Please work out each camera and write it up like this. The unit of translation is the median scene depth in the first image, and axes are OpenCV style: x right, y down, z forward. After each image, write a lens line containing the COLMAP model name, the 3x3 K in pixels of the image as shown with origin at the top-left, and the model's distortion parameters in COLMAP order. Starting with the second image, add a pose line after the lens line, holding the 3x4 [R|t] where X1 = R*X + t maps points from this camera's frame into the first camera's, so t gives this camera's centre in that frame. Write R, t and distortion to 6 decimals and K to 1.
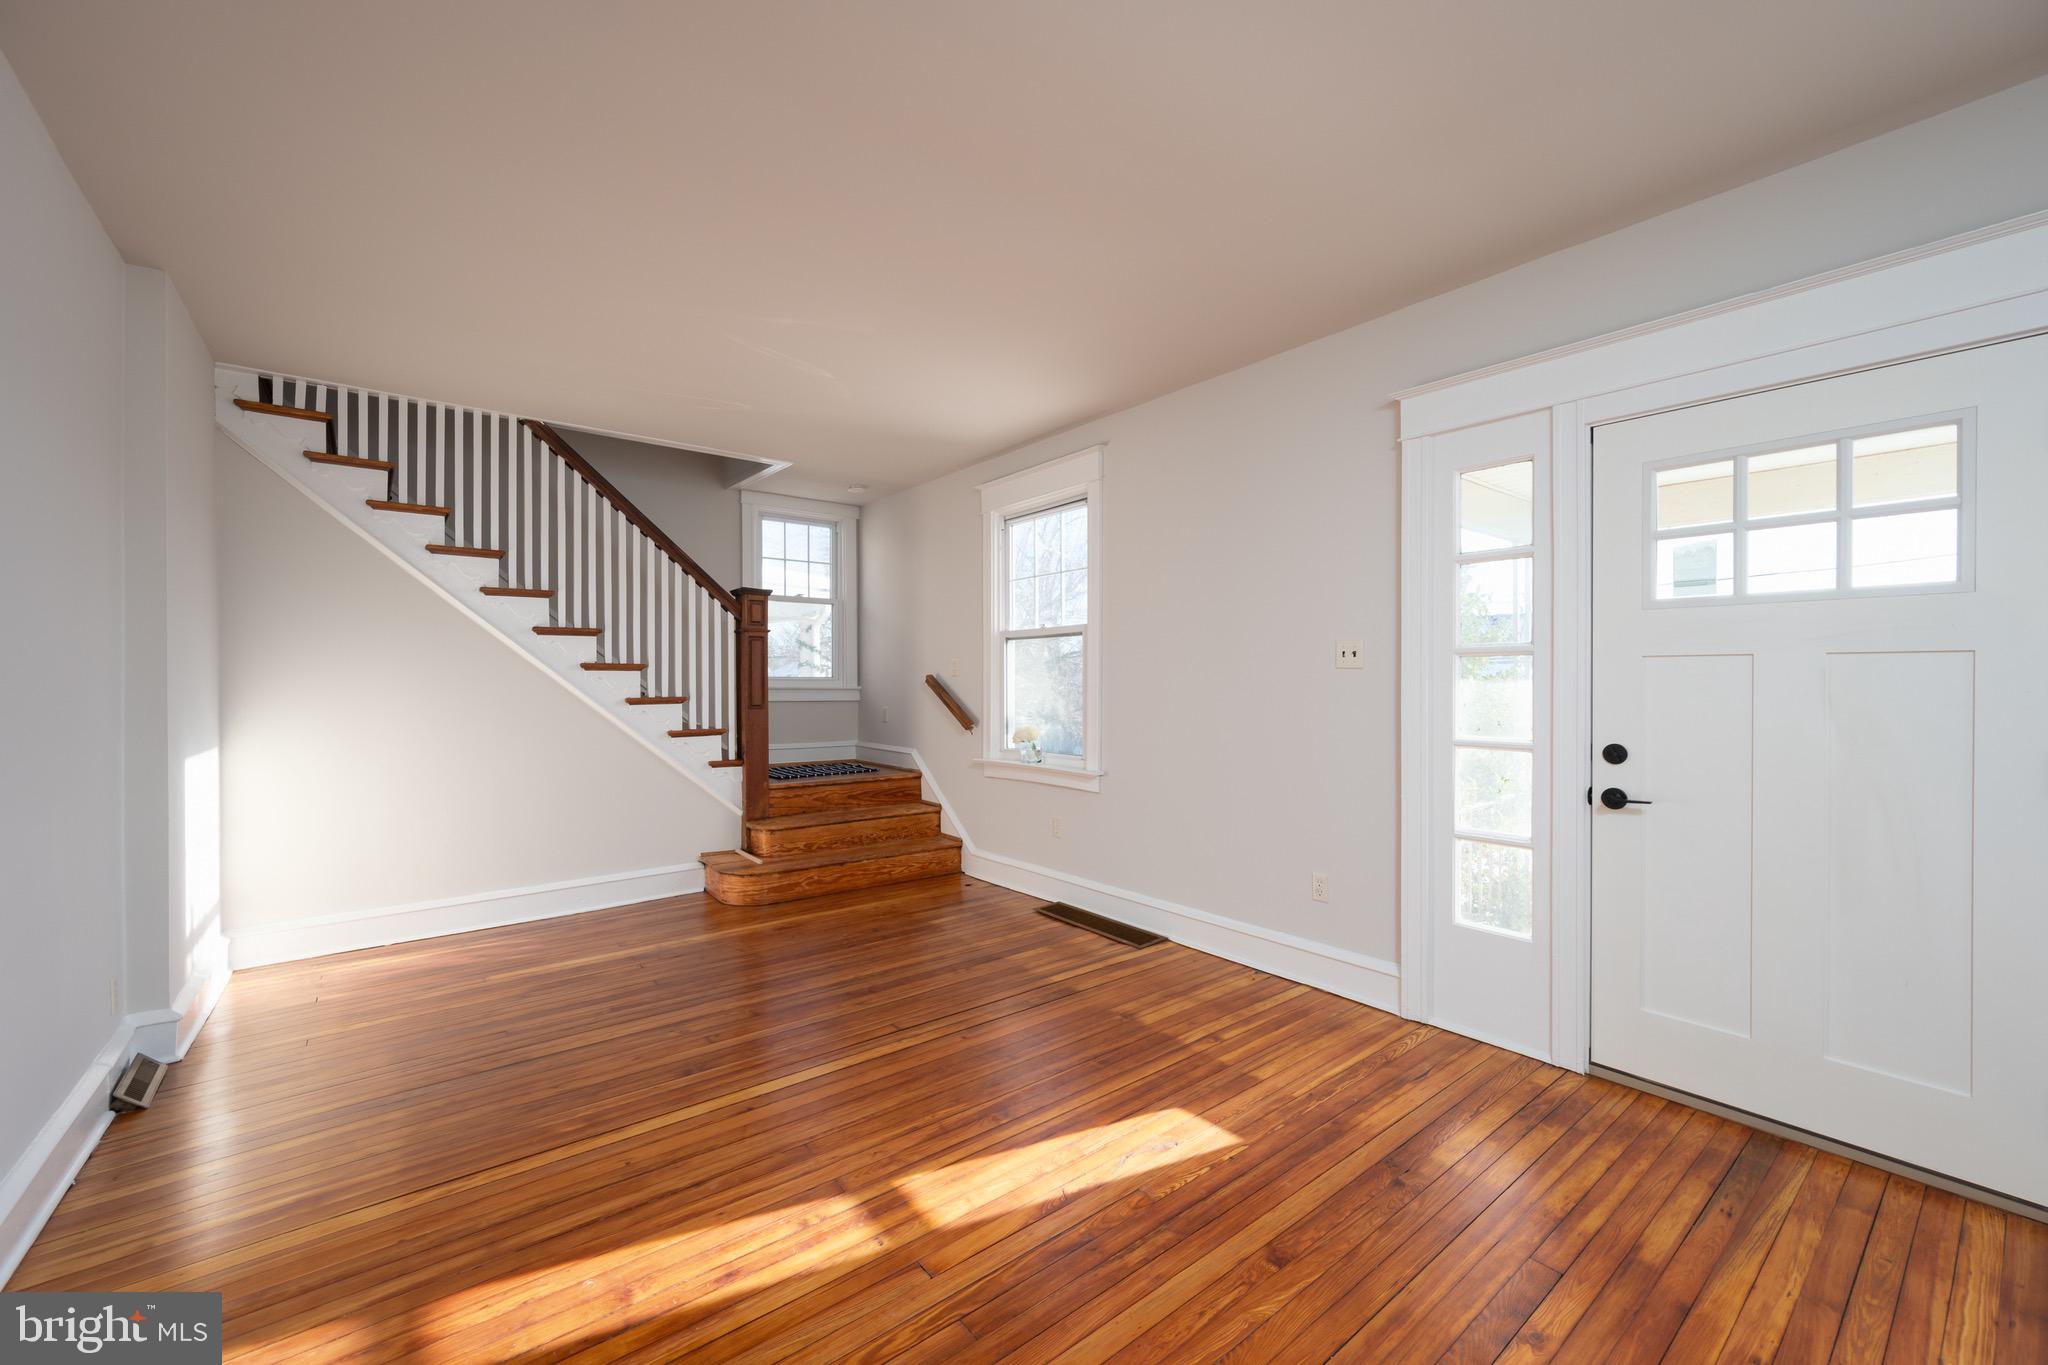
lens RADIAL K [[806.6, 0, 1032.6], [0, 806.6, 681.7], [0, 0, 1]] dist [0.001597, 0.000452]
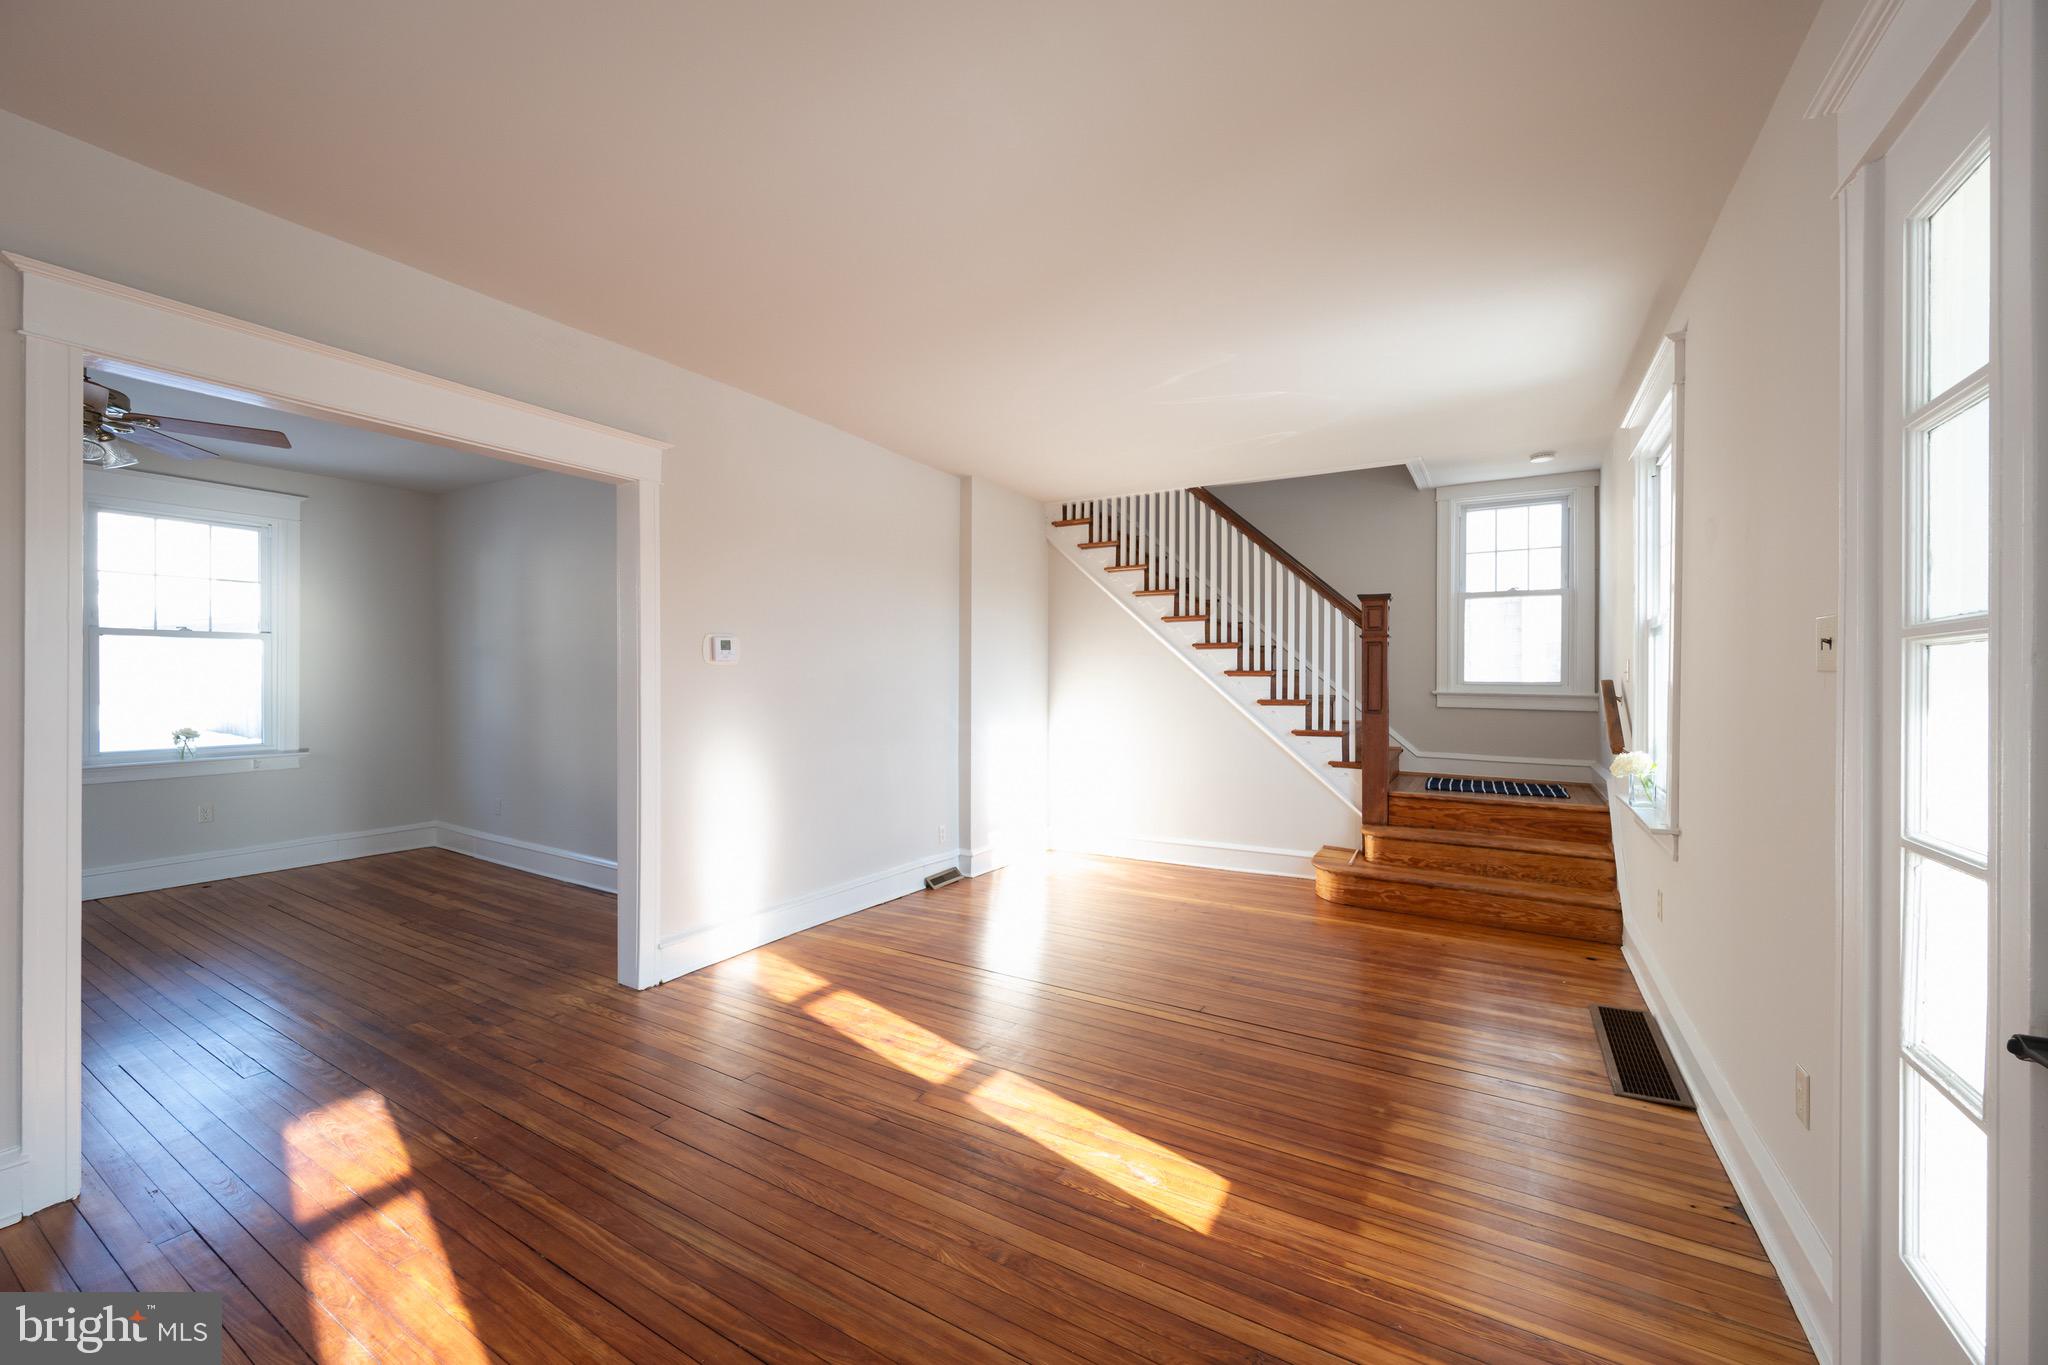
lens RADIAL K [[806.6, 0, 1009.6], [0, 806.6, 679.7], [0, 0, 1]] dist [0.001597, 0.000452]
pose [[0.343546, 0.002909, -0.939131, 0.606353], [-0.005723, 0.999983, 0.001004, -0.009954], [0.939118, 0.005029, 0.343557, 0.308739]]
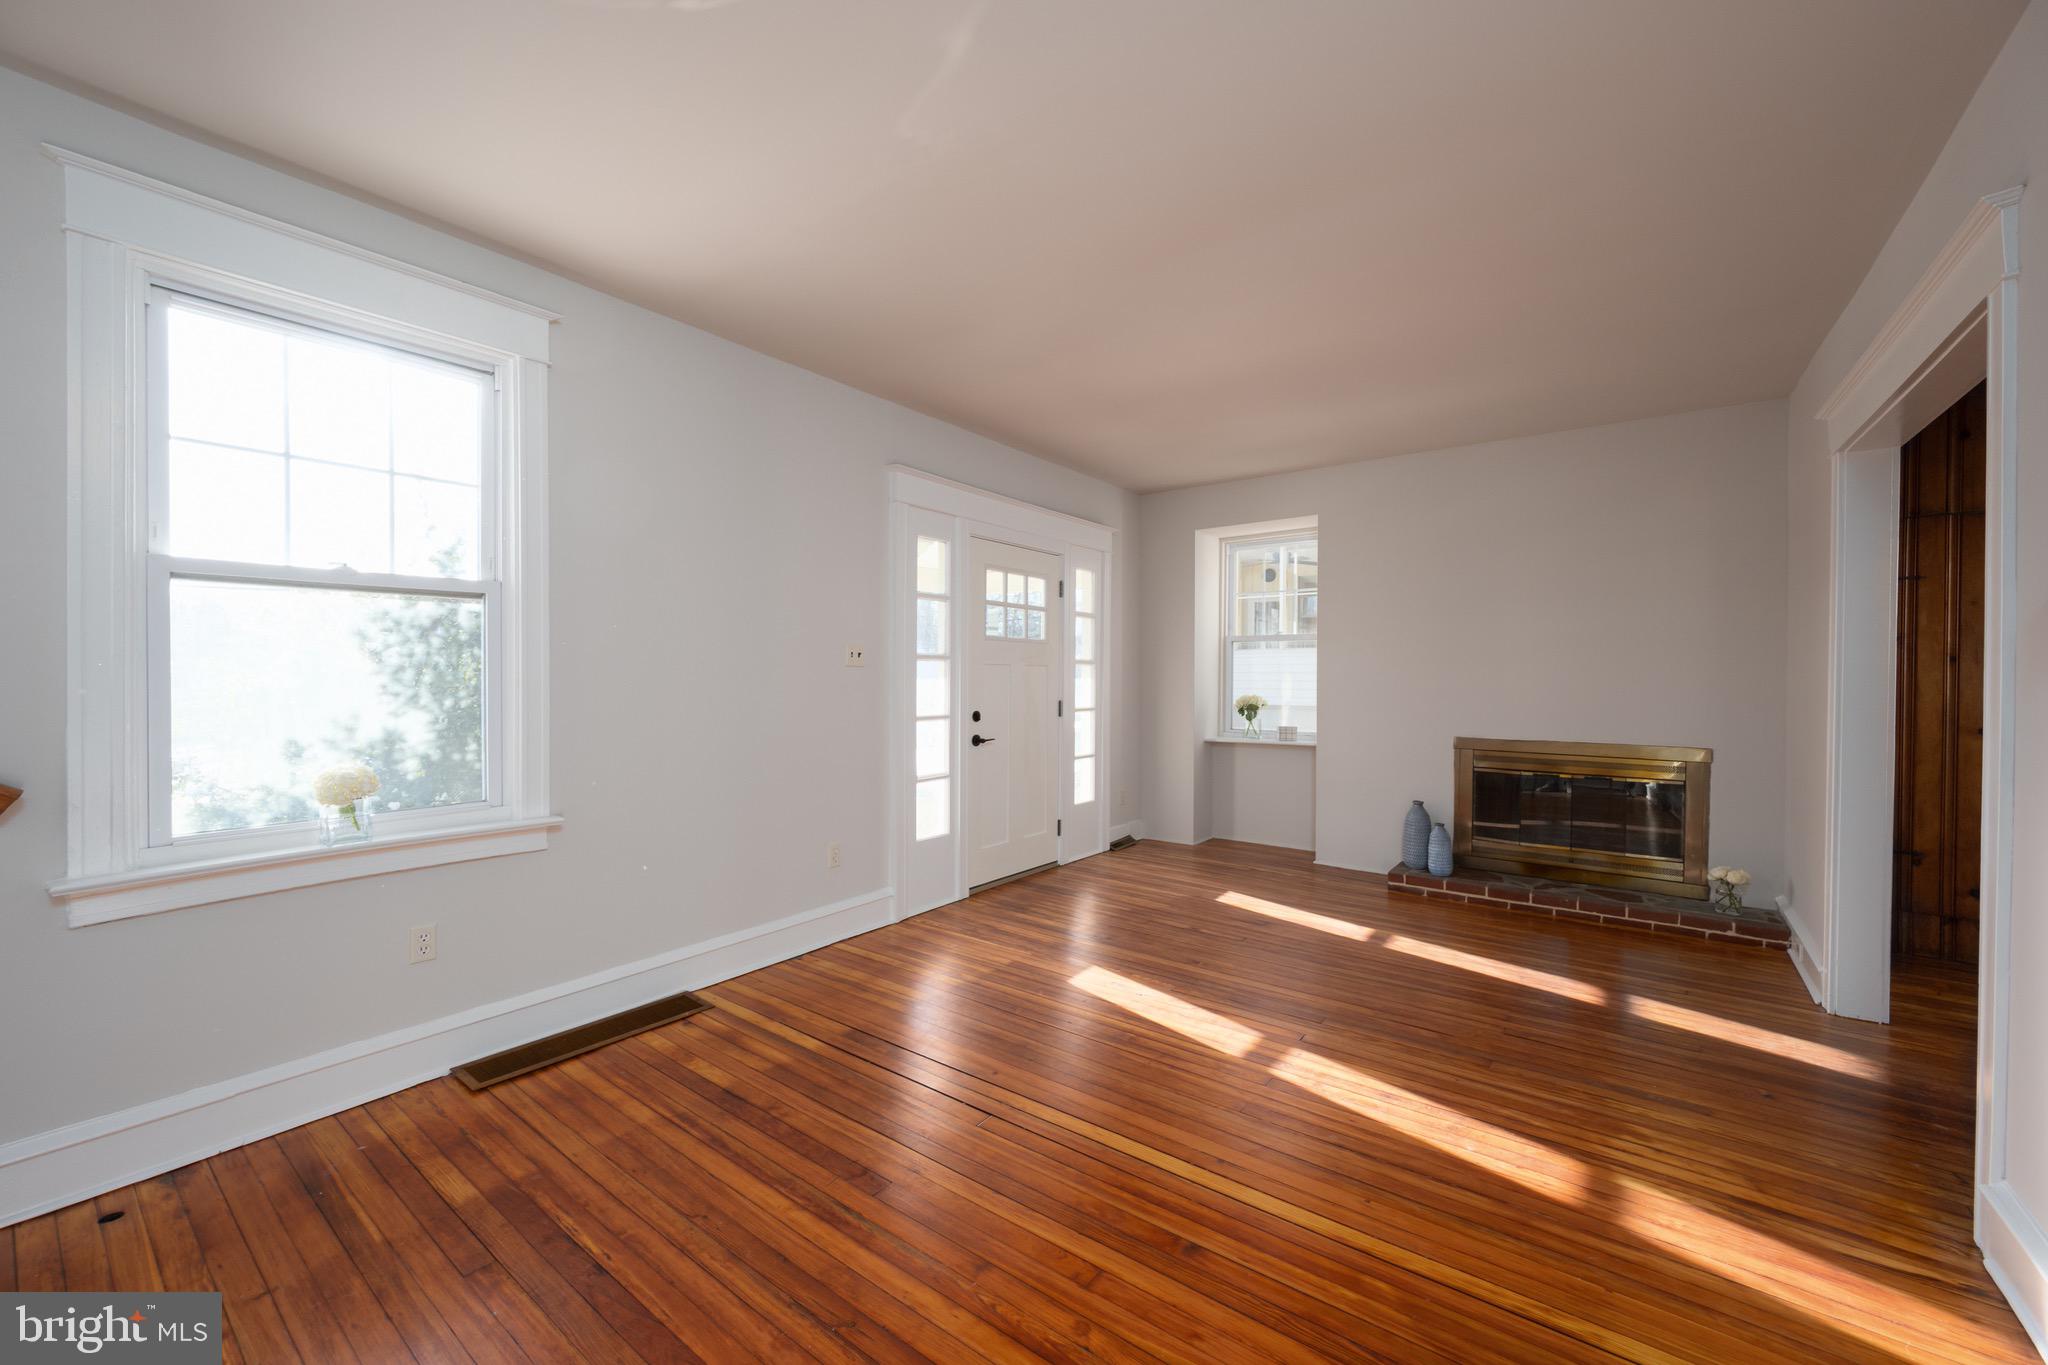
lens RADIAL K [[806.6, 0, 1012.4], [0, 806.6, 683.6], [0, 0, 1]] dist [0.001597, 0.000452]
pose [[-0.239660, -0.009007, 0.970815, -0.747794], [-0.000859, 0.999959, 0.009066, -0.001370], [-0.970857, 0.001339, -0.239658, 0.932579]]
